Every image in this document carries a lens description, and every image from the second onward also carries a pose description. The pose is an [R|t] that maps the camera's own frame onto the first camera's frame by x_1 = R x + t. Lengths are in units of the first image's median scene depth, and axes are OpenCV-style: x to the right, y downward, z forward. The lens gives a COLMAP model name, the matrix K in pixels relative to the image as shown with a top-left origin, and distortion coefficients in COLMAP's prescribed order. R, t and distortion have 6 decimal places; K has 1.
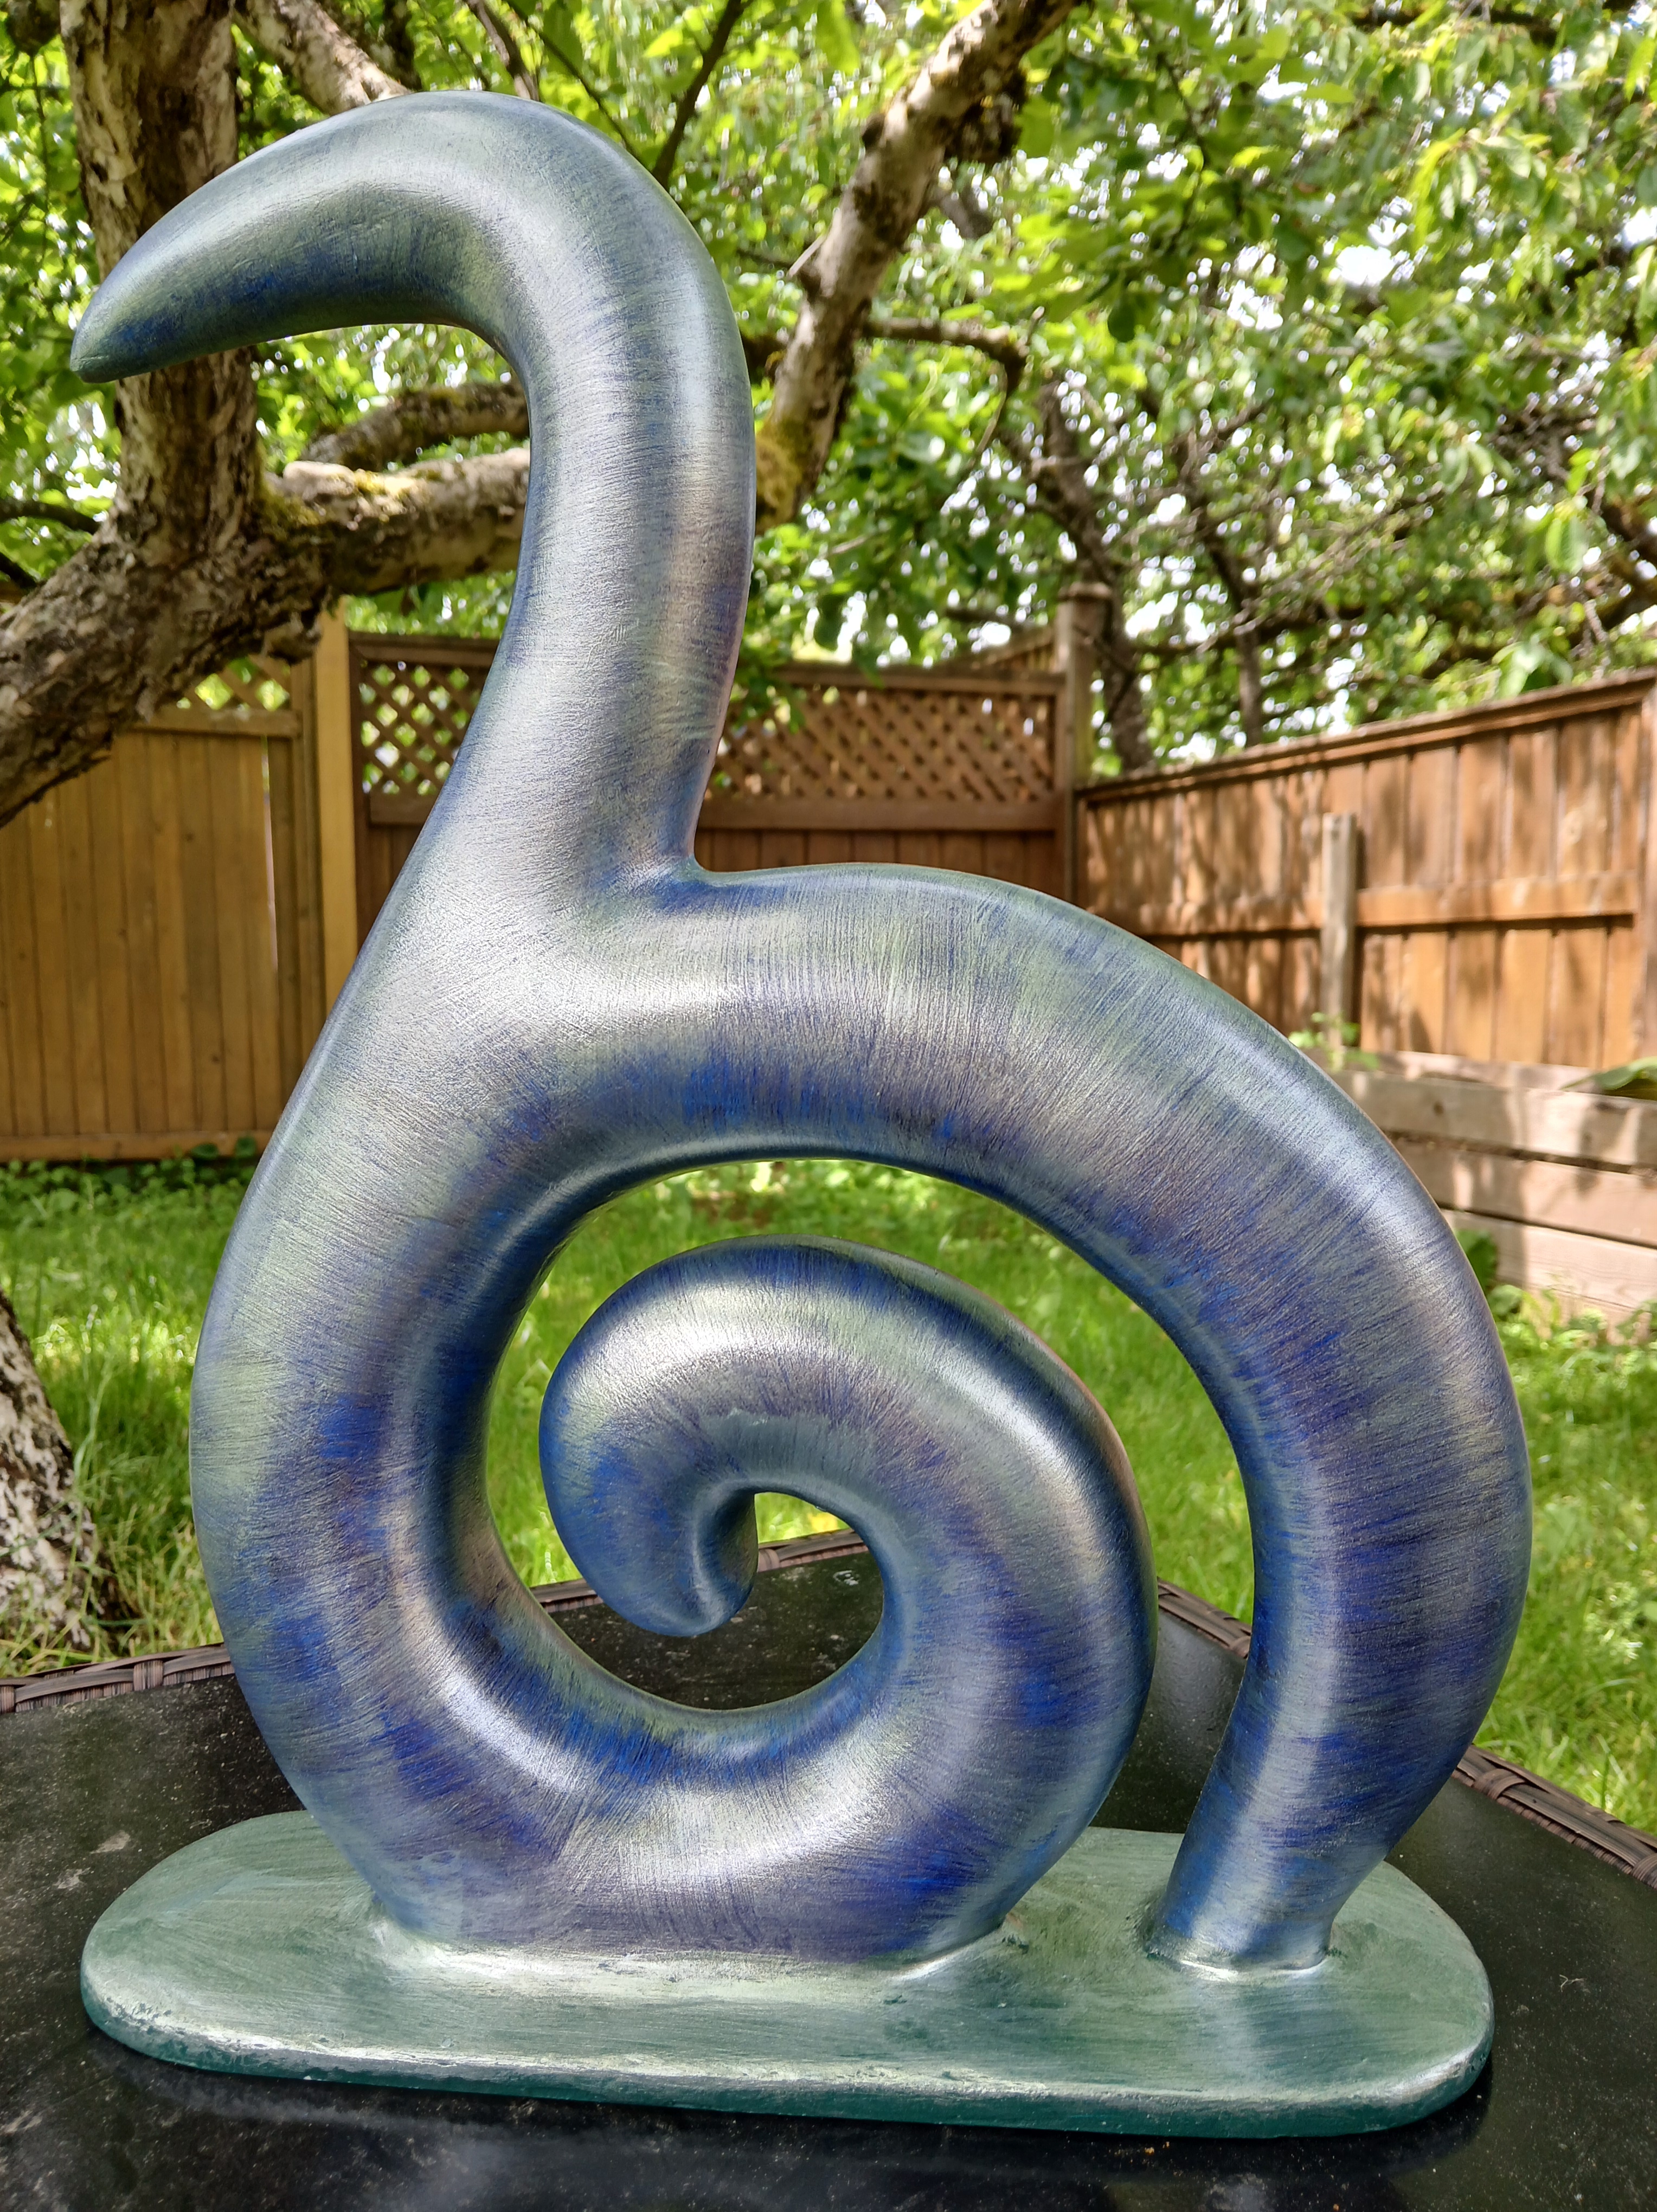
lens RADIAL K [[1749.1, 0, 829.2], [0, 1749.1, 1126.6], [0, 0, 1]] dist [0.001757, -0.050603]
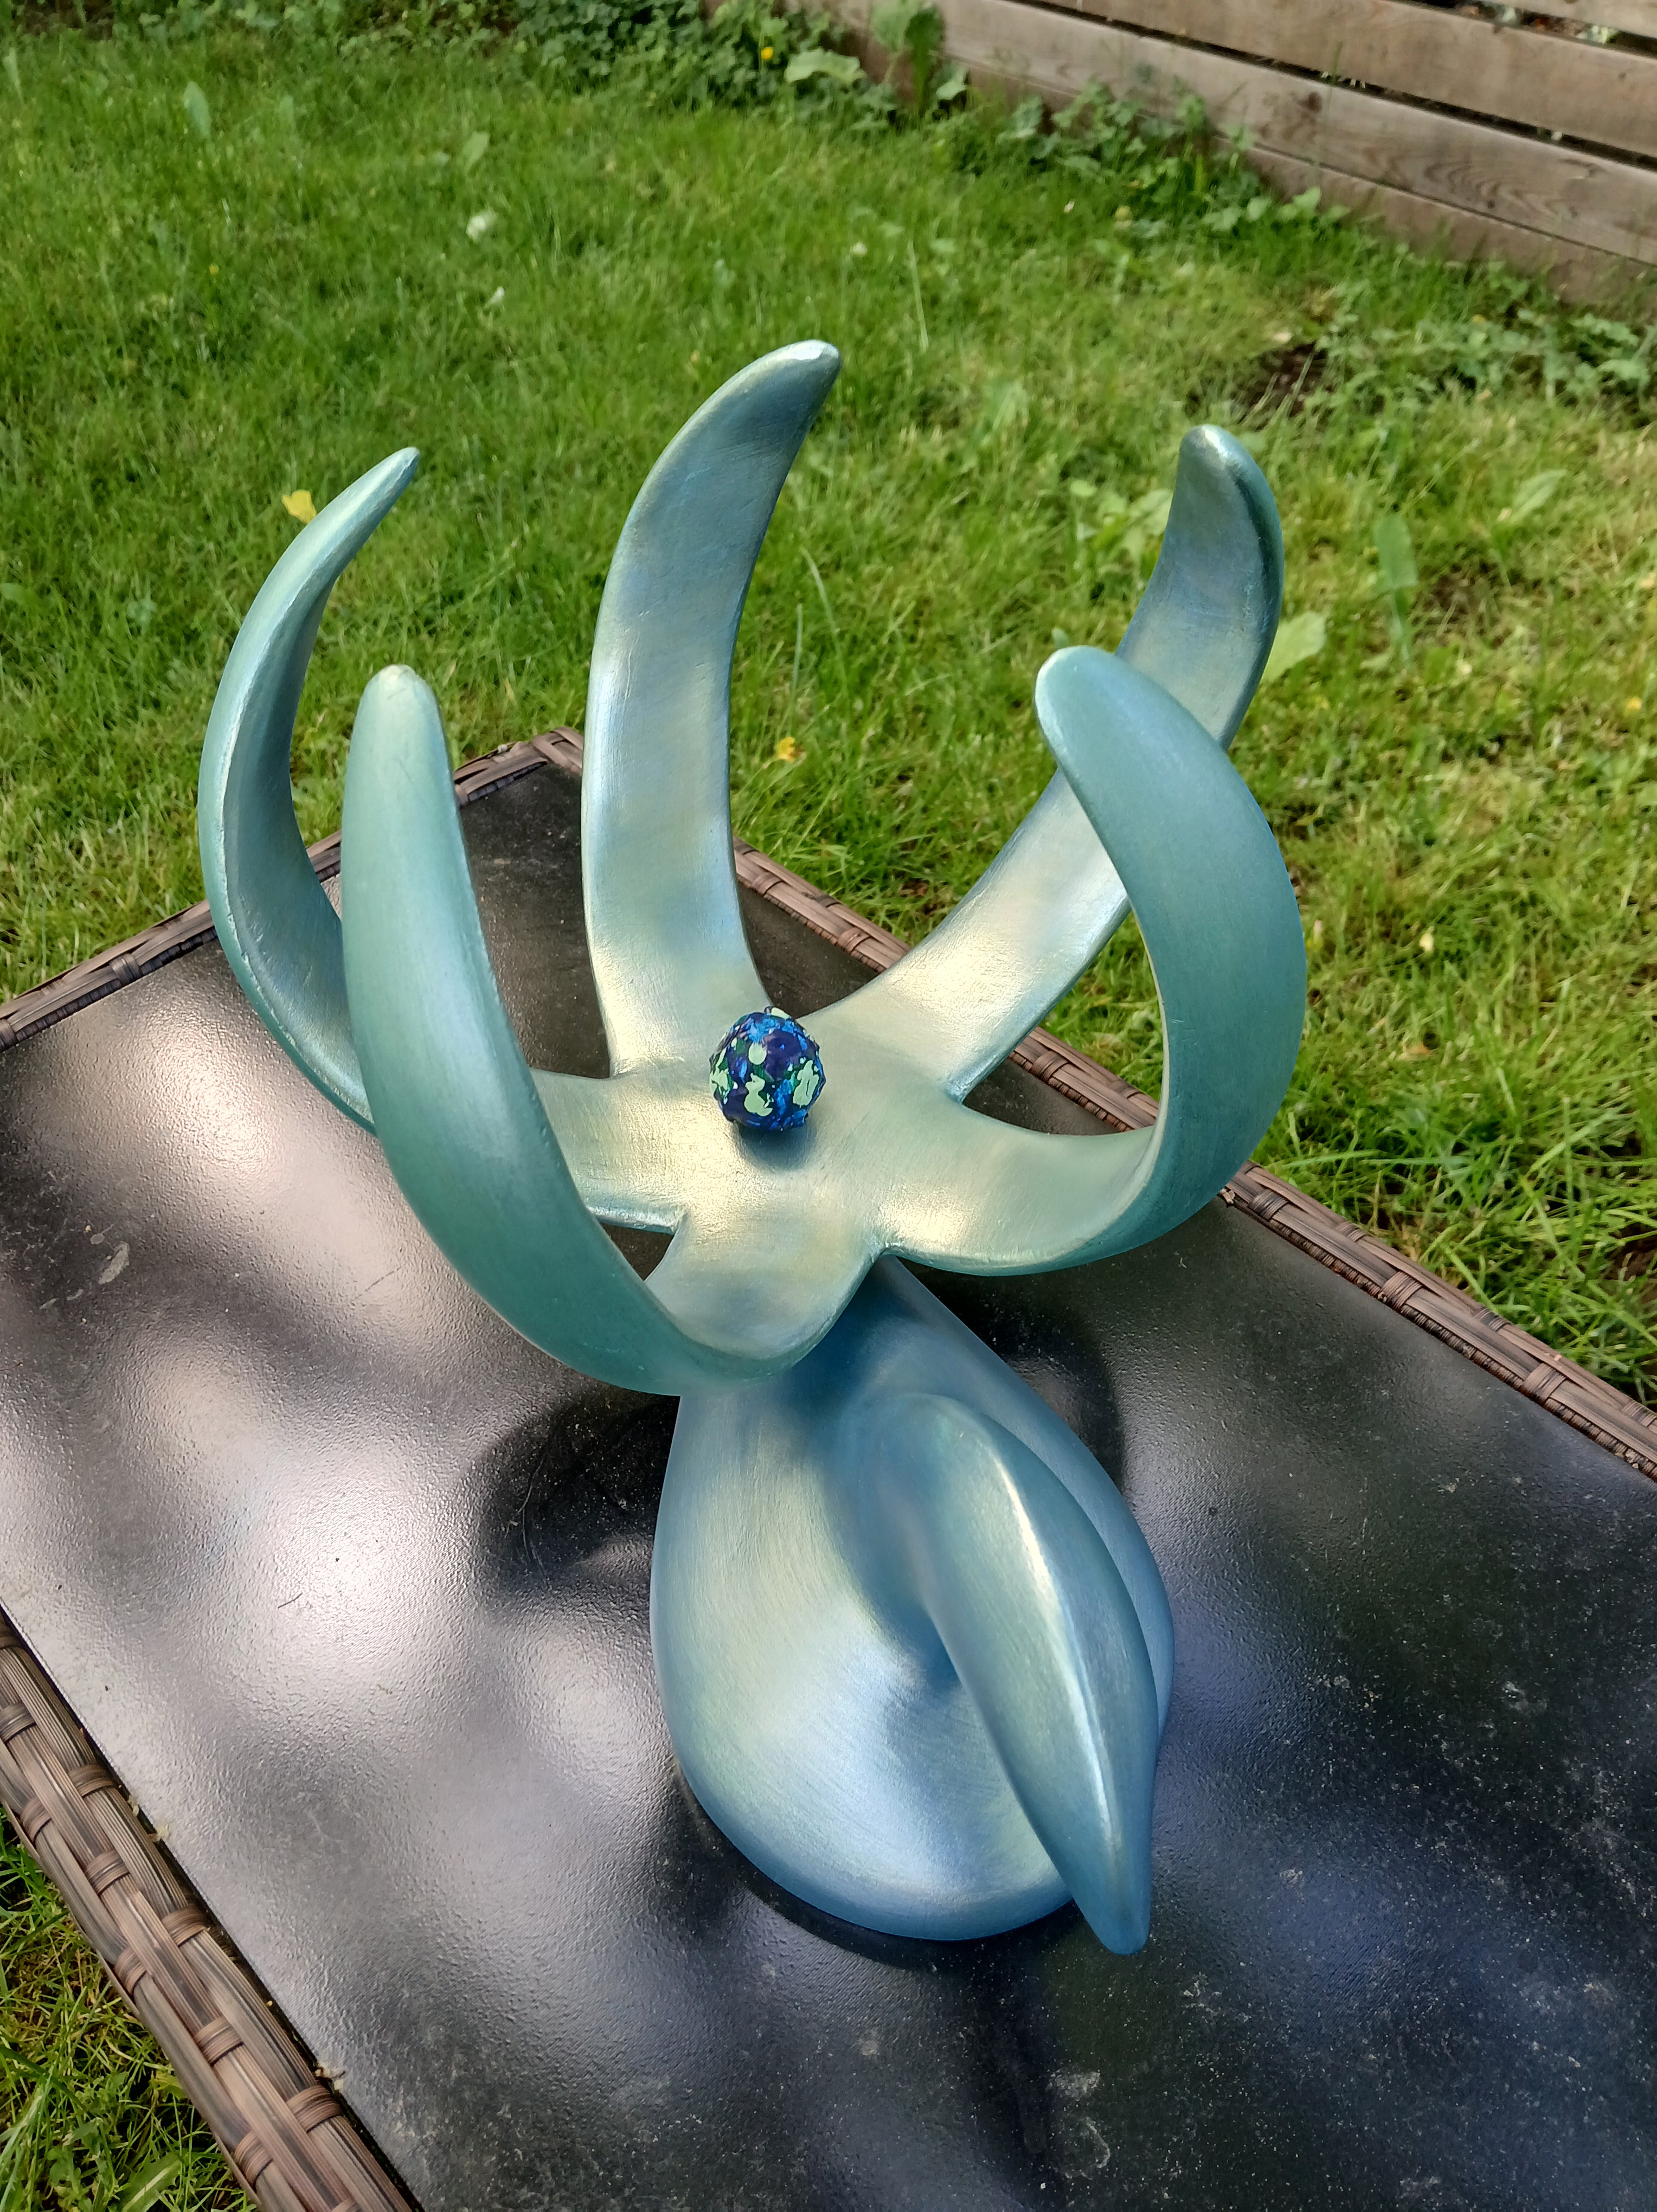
lens RADIAL K [[1749.1, 0, 845.9], [0, 1749.1, 1096.9], [0, 0, 1]] dist [0.001757, -0.050603]
pose [[0.947787, -0.234895, 0.215693, -0.005160], [0.043009, 0.764332, 0.643387, -0.116919], [-0.315990, -0.600517, 0.734527, -0.018795]]
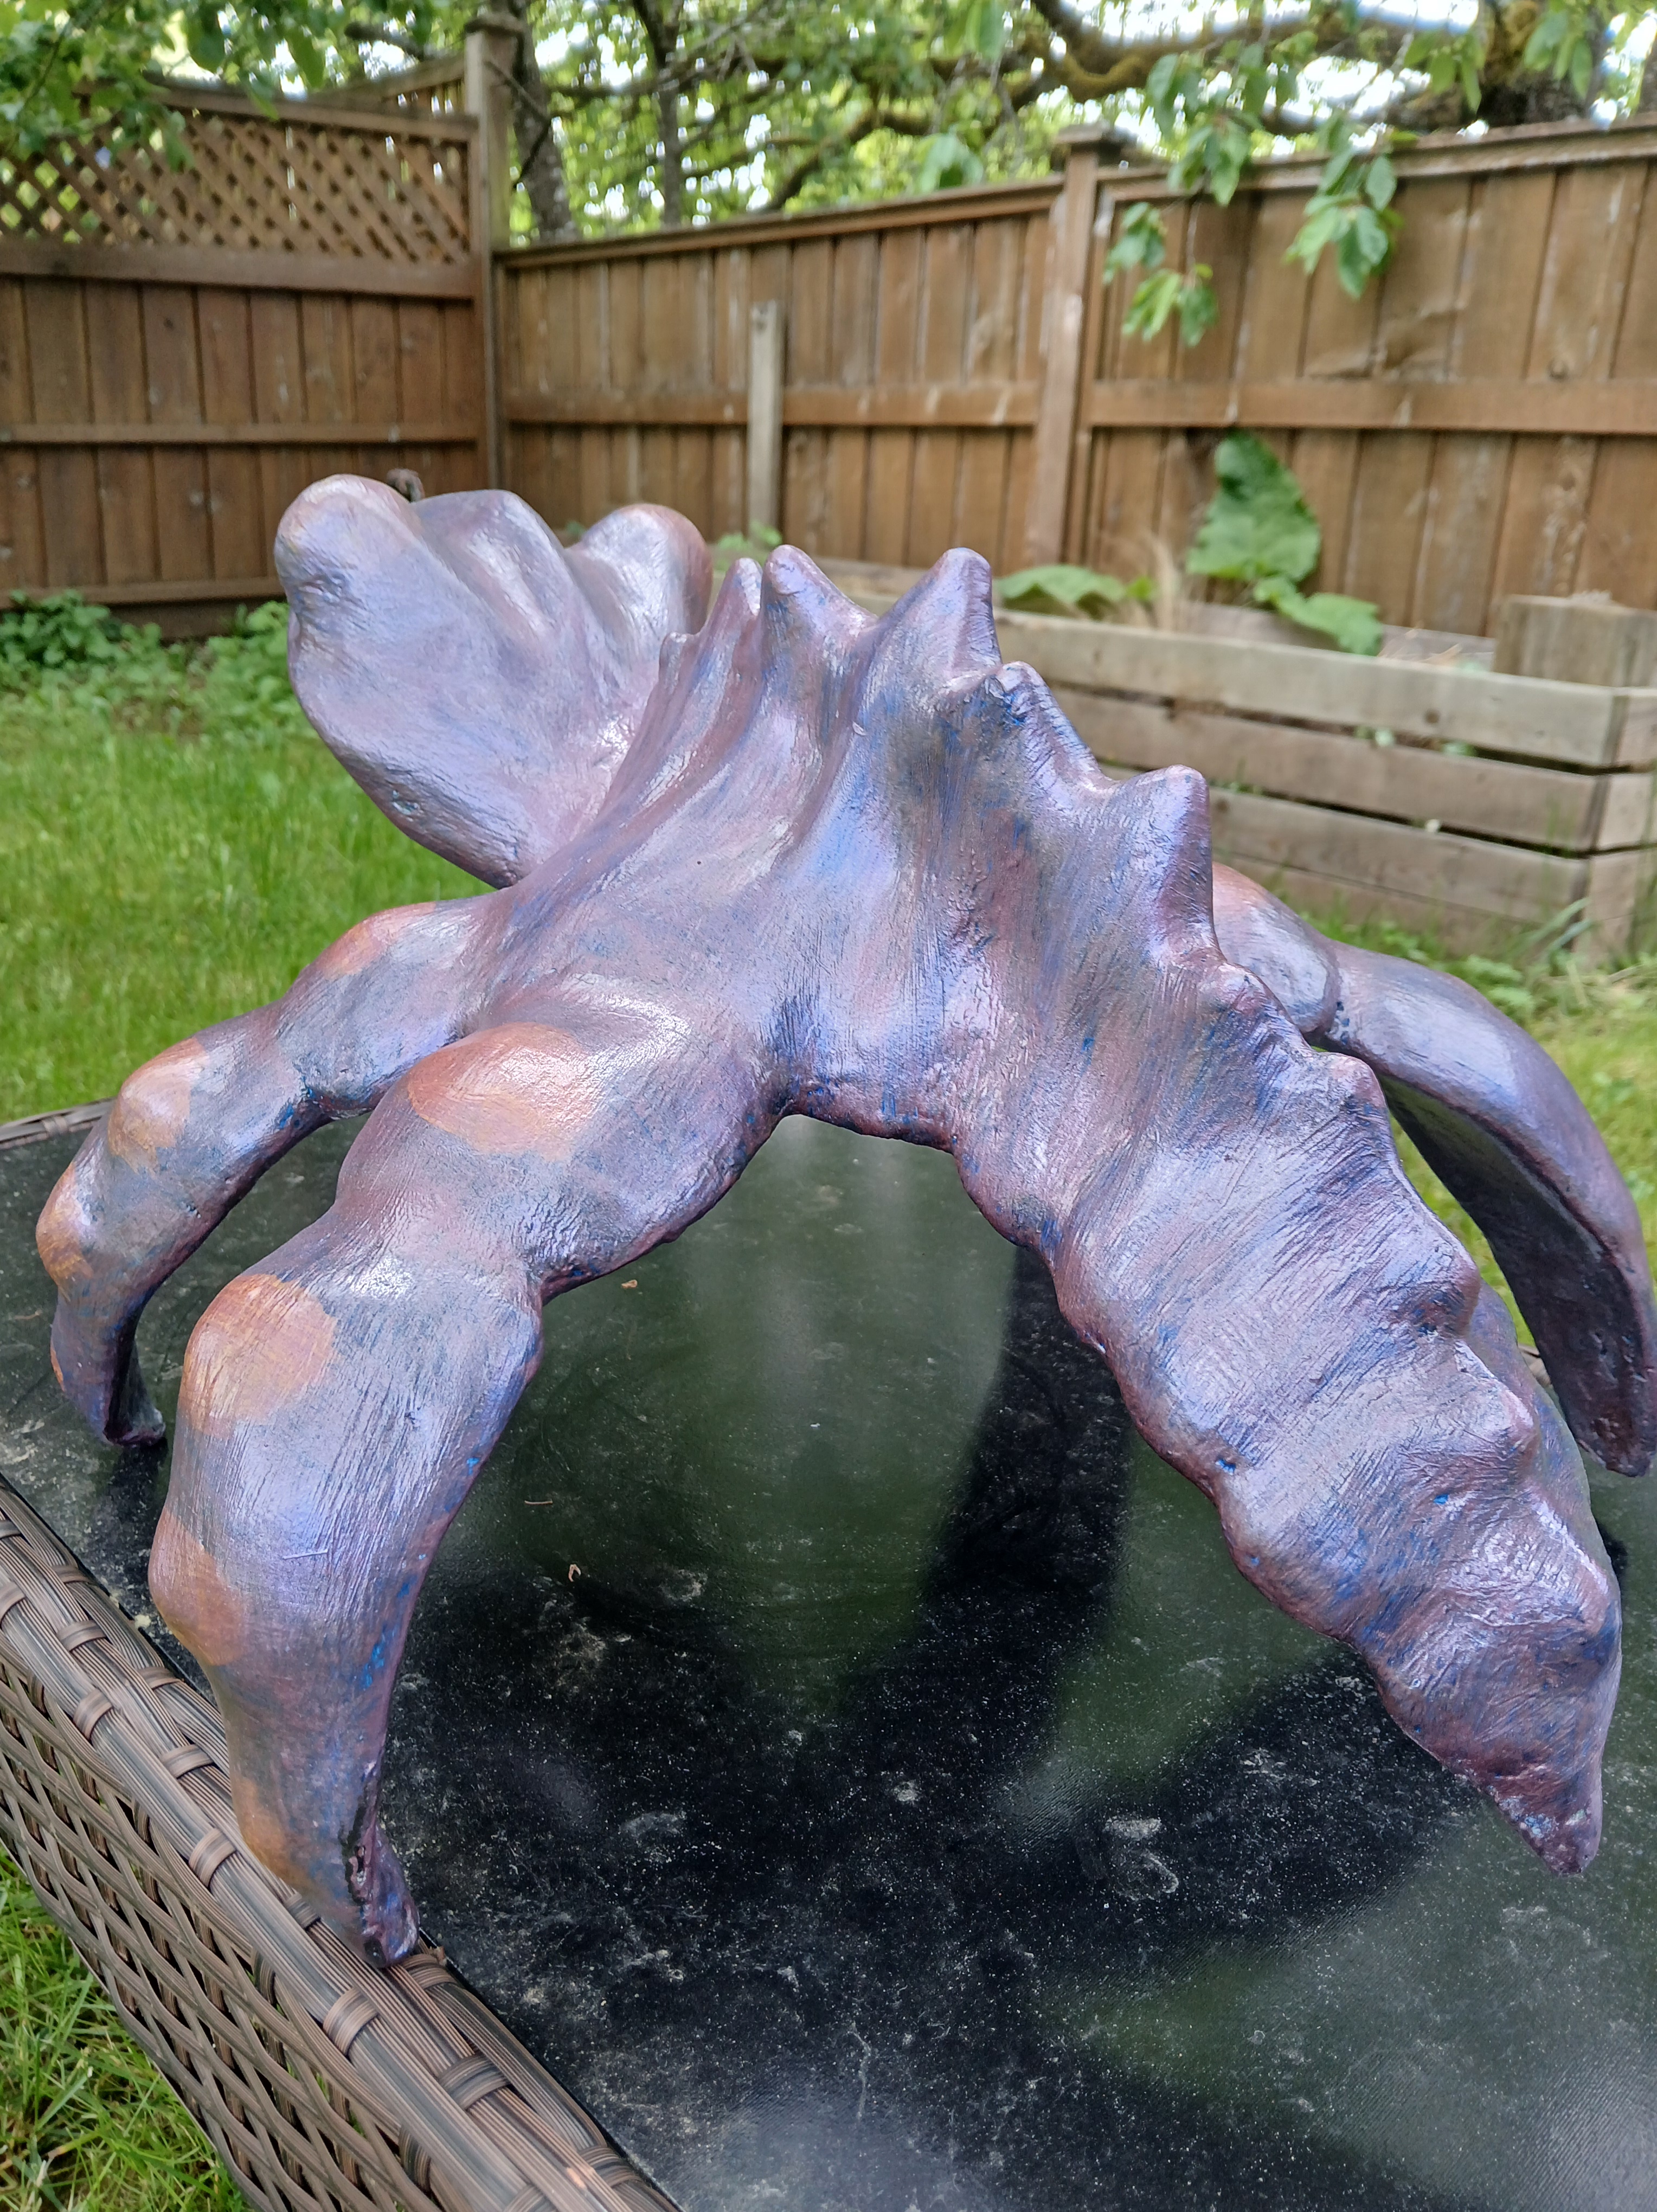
lens RADIAL K [[1749.1, 0, 833.5], [0, 1749.1, 1137.8], [0, 0, 1]] dist [0.001757, -0.050603]
pose [[0.946210, -0.085232, 0.312126, -0.046417], [-0.007648, 0.958519, 0.284925, -0.014916], [-0.323464, -0.271986, 0.906308, -0.087613]]
